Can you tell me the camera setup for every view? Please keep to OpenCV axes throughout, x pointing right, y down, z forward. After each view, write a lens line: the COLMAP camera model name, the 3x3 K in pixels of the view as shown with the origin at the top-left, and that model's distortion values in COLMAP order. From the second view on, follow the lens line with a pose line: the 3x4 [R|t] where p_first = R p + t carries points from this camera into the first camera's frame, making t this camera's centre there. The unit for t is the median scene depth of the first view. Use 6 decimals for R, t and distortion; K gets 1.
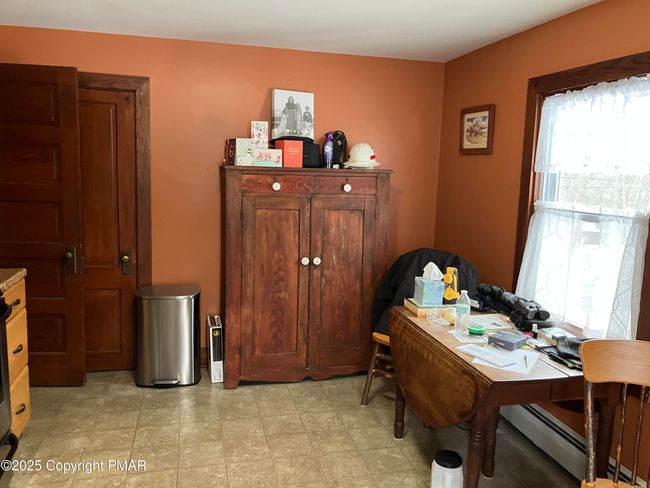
lens RADIAL K [[529.1, 0, 327.2], [0, 529.1, 242.8], [0, 0, 1]] dist [0.027982, -0.045487]
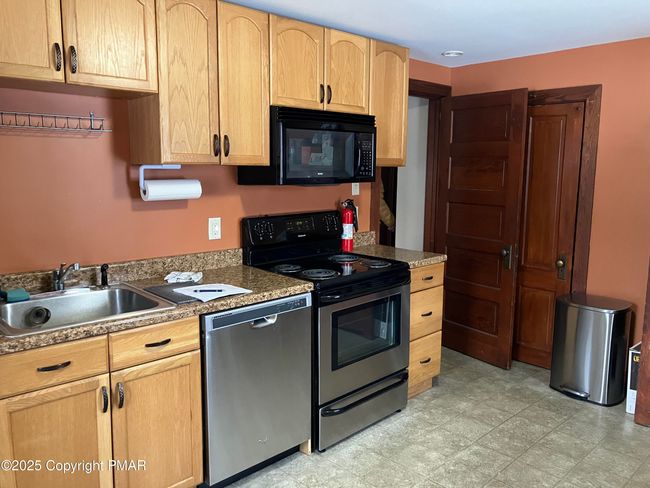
lens RADIAL K [[529.1, 0, 326.2], [0, 529.1, 242.9], [0, 0, 1]] dist [0.027982, -0.045487]
pose [[0.484107, 0.092843, -0.870069, 0.309503], [-0.116760, 0.992317, 0.040923, 0.001291], [0.867184, 0.081778, 0.491228, 0.094596]]
